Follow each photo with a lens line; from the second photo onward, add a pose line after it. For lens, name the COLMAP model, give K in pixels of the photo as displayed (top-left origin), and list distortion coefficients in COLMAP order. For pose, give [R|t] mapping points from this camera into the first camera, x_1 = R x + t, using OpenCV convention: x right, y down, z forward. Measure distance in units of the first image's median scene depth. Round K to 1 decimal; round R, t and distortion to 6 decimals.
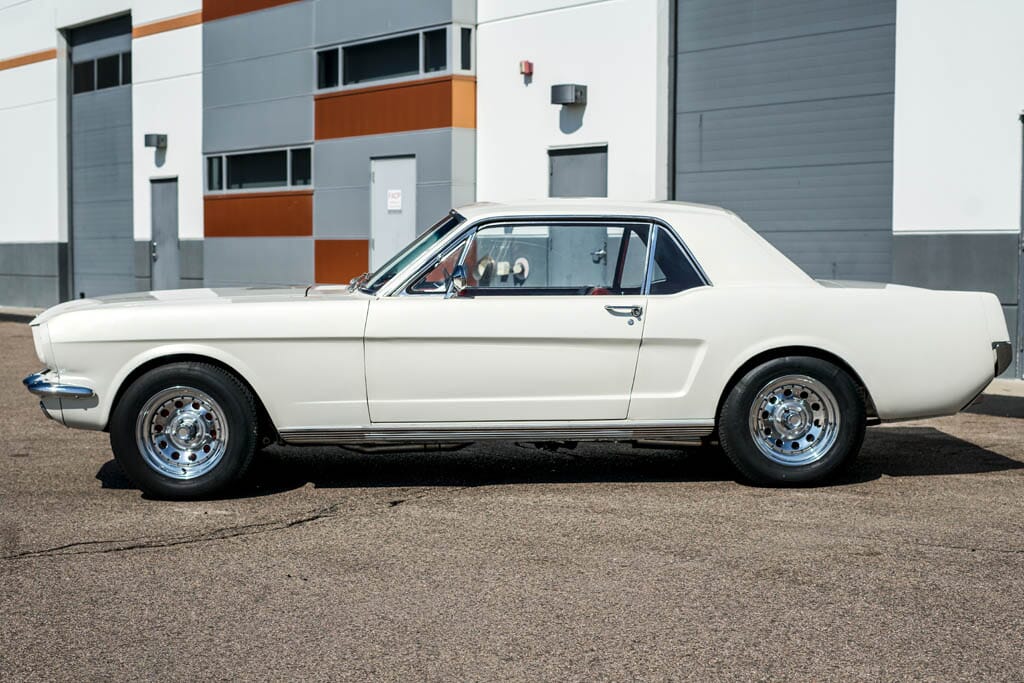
lens RADIAL K [[1460.1, 0, 492.2], [0, 1460.1, 392.5], [0, 0, 1]] dist [-0.011371, 0.042174]
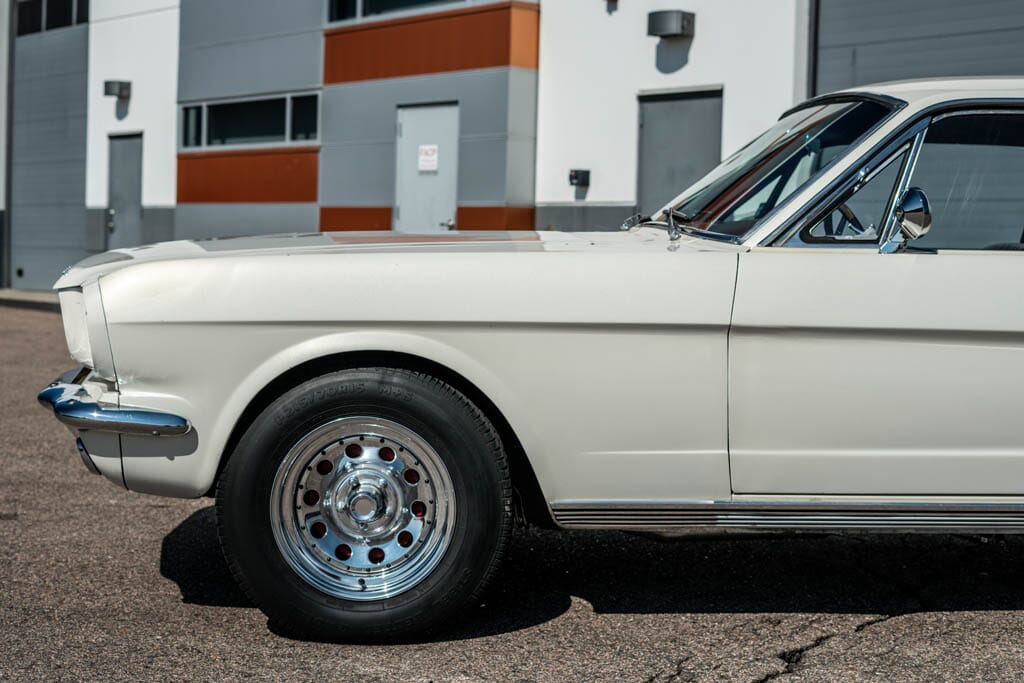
lens RADIAL K [[1665.8, 0, 512.0], [0, 1665.8, 341.5], [0, 0, 1]] dist [-0.007433, -0.054716]
pose [[0.999637, 0.019895, 0.018186, -0.165612], [-0.019303, 0.999296, -0.032158, -0.011742], [-0.018813, 0.031796, 0.999317, 0.407983]]
